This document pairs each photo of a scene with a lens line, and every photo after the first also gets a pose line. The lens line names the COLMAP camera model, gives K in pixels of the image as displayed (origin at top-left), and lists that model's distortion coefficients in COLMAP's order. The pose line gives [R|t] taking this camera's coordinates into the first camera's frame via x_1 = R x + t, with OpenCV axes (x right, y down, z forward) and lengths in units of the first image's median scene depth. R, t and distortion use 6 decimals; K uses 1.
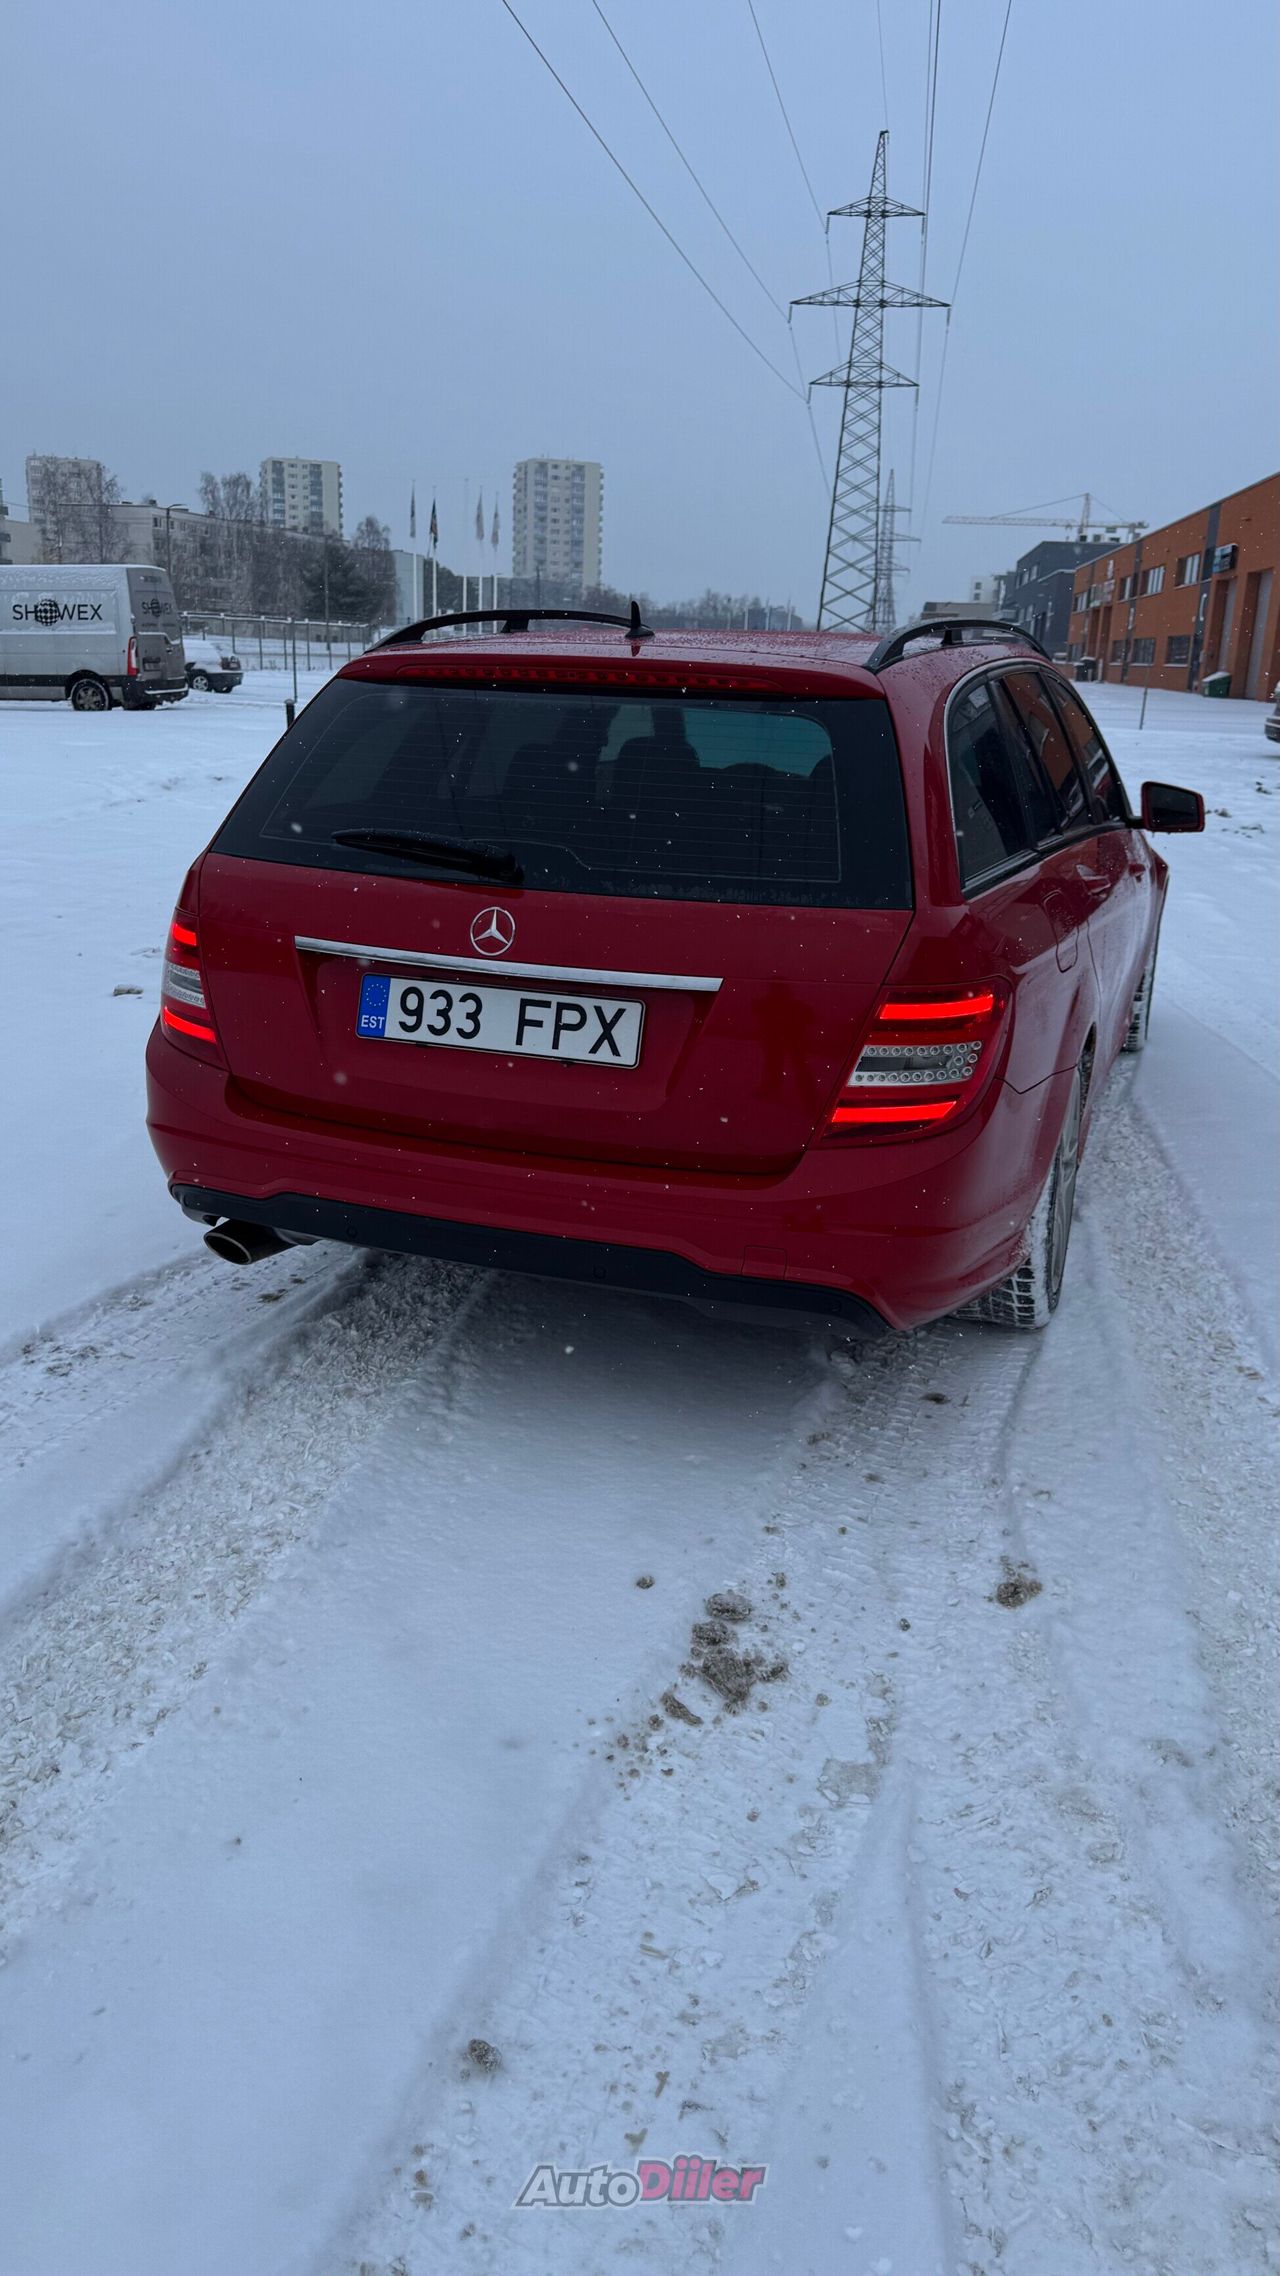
lens RADIAL K [[1571.0, 0, 638.1], [0, 1571.0, 1136.3], [0, 0, 1]] dist [0.035772, -0.040702]
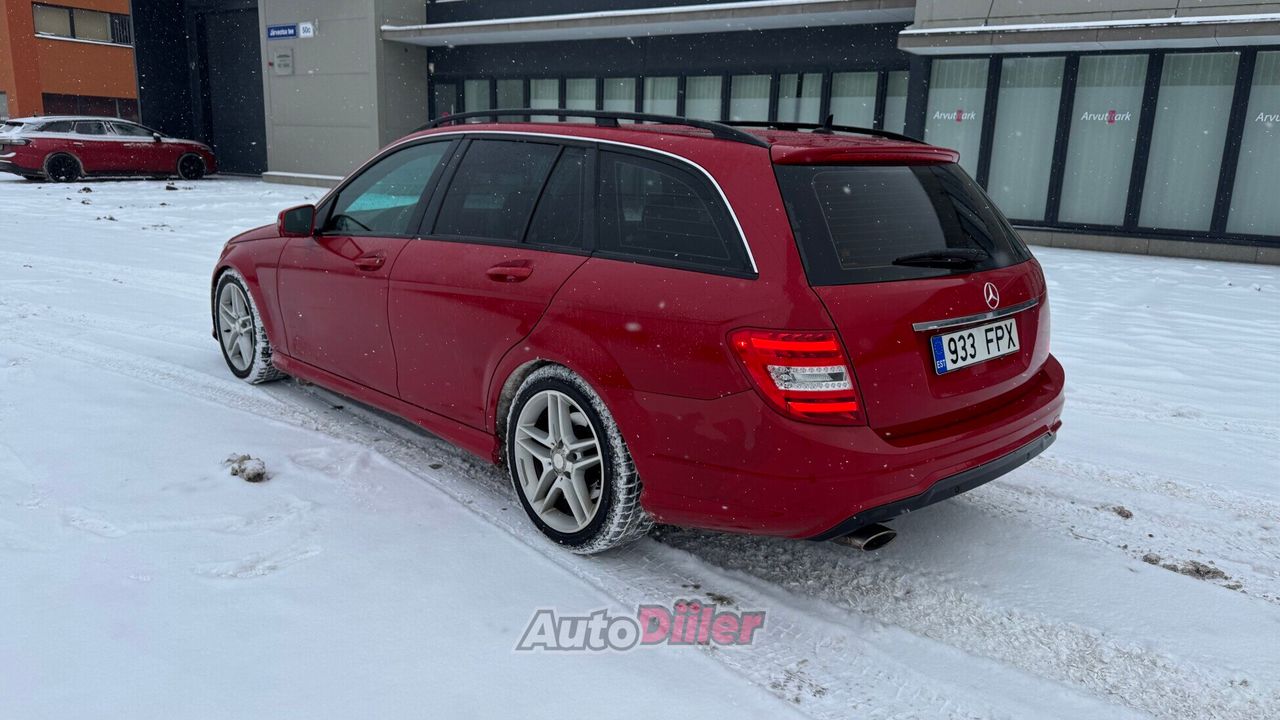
lens RADIAL K [[883.5, 0, 653.3], [0, 883.5, 360.0], [0, 0, 1]] dist [0.035772, -0.040702]
pose [[0.452811, -0.227492, 0.862096, -1.130391], [0.239377, 0.962421, 0.128235, -0.274049], [-0.858872, 0.148299, 0.490251, 0.815144]]
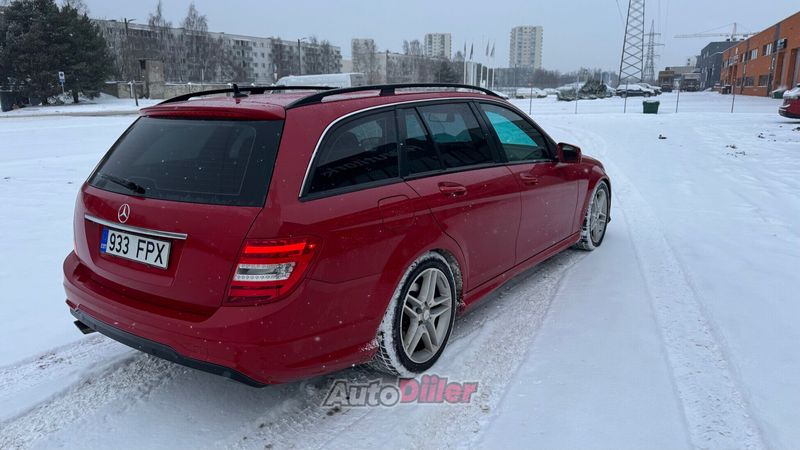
lens RADIAL K [[552.2, 0, 403.6], [0, 552.2, 229.7], [0, 0, 1]] dist [0.035772, -0.040702]
pose [[0.965722, 0.015797, -0.259097, 0.561568], [-0.031215, 0.997971, -0.055500, -0.065381], [0.257694, 0.061685, 0.964255, 0.238841]]
